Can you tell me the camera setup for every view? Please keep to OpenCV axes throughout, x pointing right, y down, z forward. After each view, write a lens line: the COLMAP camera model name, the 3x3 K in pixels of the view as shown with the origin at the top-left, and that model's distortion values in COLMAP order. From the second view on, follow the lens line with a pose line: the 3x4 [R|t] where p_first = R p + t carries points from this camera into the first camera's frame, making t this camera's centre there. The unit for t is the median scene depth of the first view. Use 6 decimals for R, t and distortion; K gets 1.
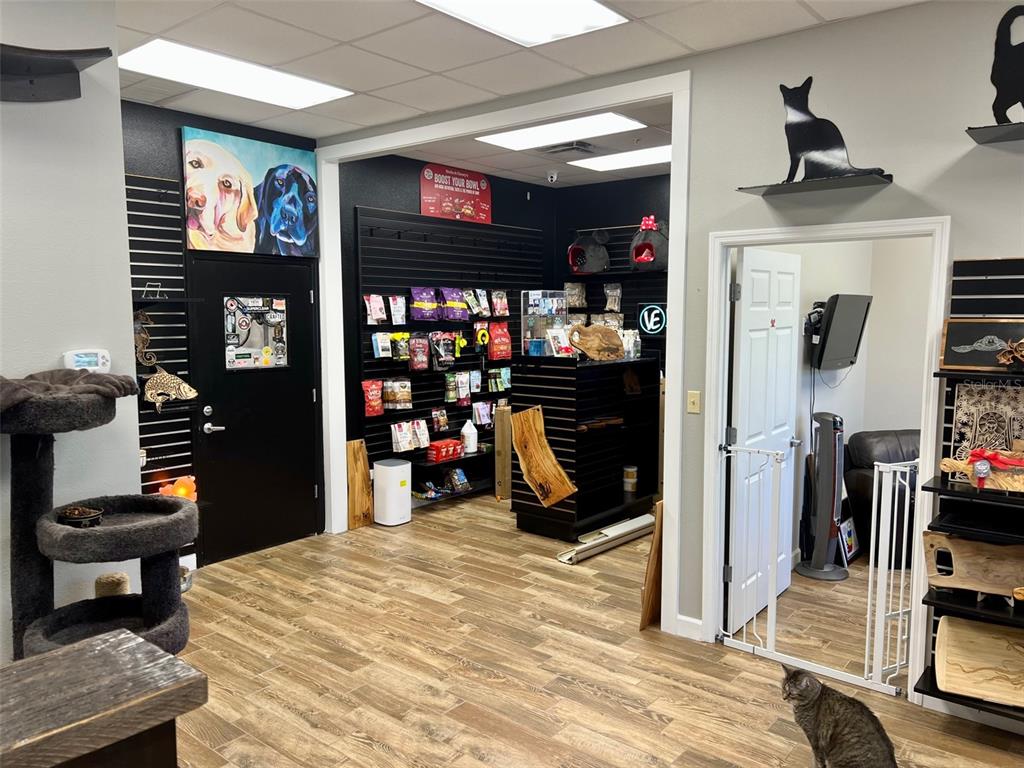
lens RADIAL K [[762.0, 0, 505.6], [0, 762.0, 387.8], [0, 0, 1]] dist [0.063813, -0.071519]
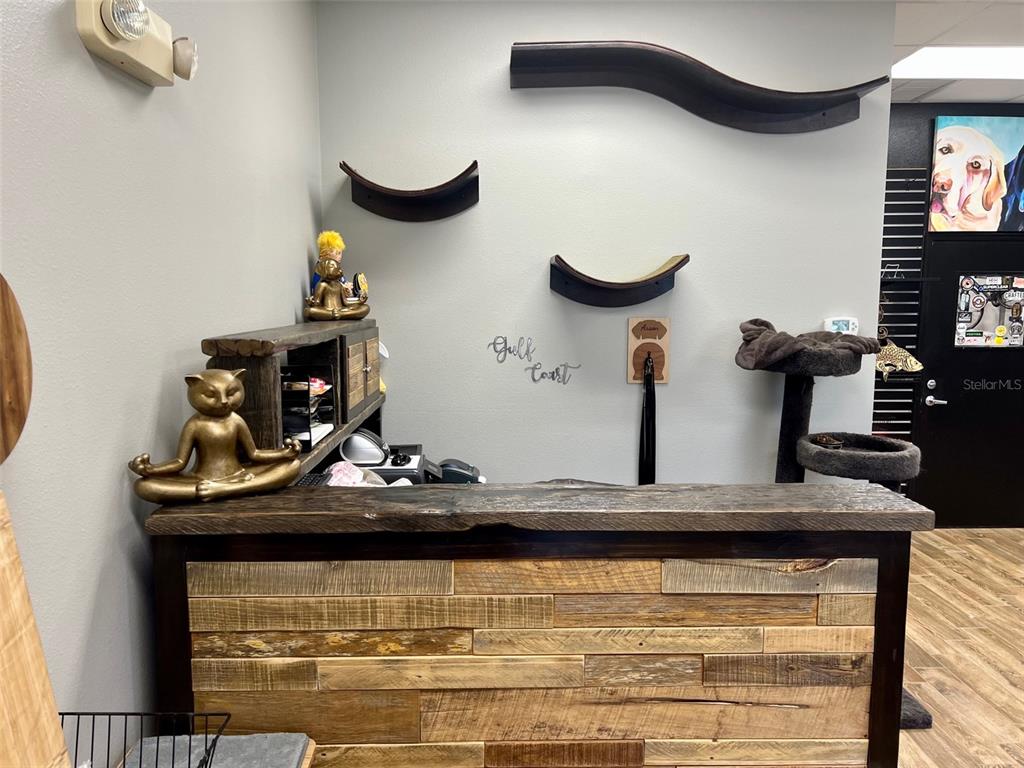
lens RADIAL K [[762.0, 0, 505.6], [0, 762.0, 387.8], [0, 0, 1]] dist [0.063813, -0.071519]
pose [[0.643331, 0.090139, -0.760263, 0.046573], [-0.075039, 0.995687, 0.054554, 0.022503], [0.761901, 0.021952, 0.647321, -0.144725]]
